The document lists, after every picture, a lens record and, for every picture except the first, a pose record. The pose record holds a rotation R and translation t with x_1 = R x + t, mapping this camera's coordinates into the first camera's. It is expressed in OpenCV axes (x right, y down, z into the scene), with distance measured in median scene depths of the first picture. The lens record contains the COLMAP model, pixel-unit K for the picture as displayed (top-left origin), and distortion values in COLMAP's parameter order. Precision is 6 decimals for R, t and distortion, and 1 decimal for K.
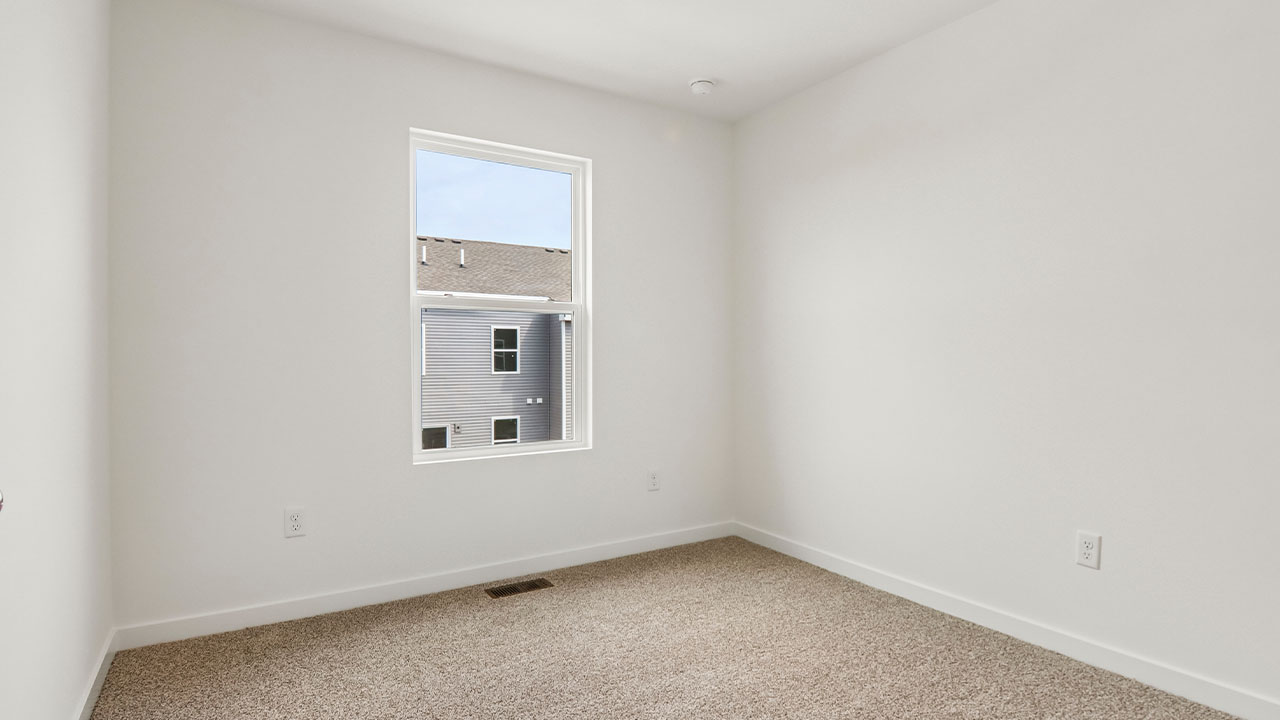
lens RADIAL K [[663.0, 0, 640.0], [0, 663.0, 360.0], [0, 0, 1]] dist [-0.000895, -0.000049]
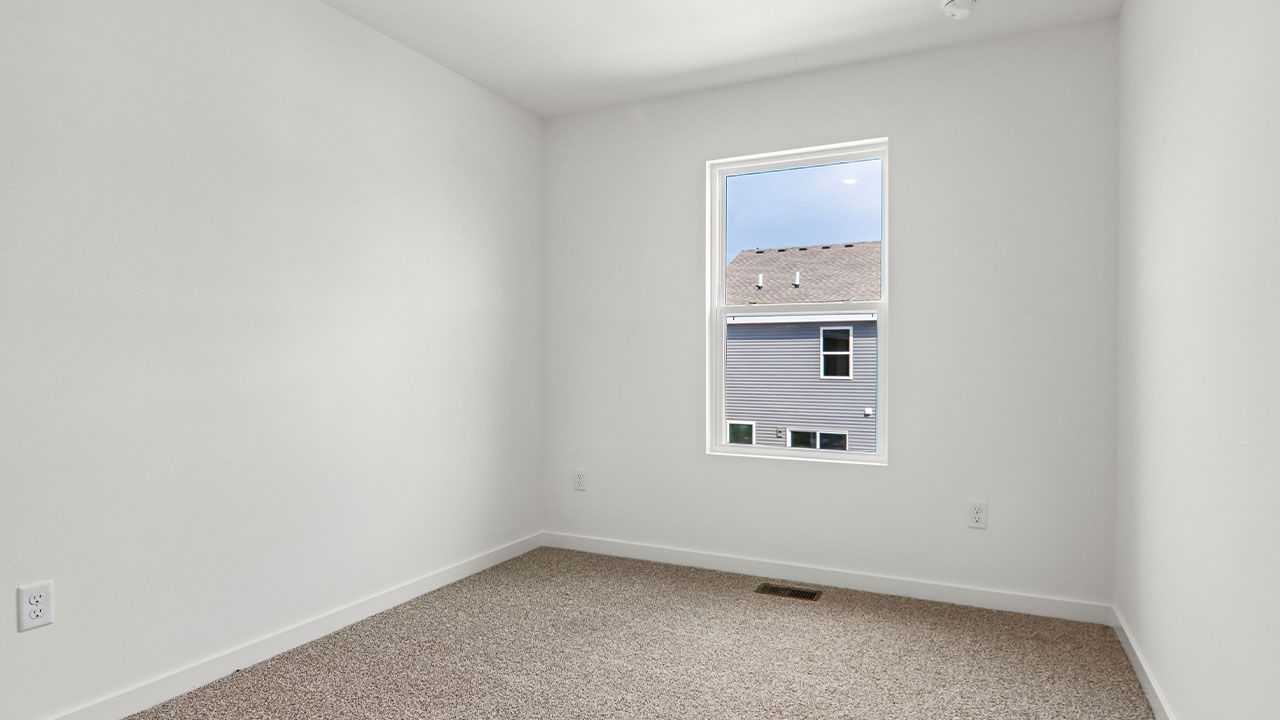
lens RADIAL K [[663.0, 0, 640.0], [0, 663.0, 360.0], [0, 0, 1]] dist [-0.000895, -0.000049]
pose [[0.540062, 0.005464, -0.841608, 0.501747], [-0.004400, 0.999984, 0.003669, -0.007597], [0.841614, 0.001722, 0.540077, 0.253674]]
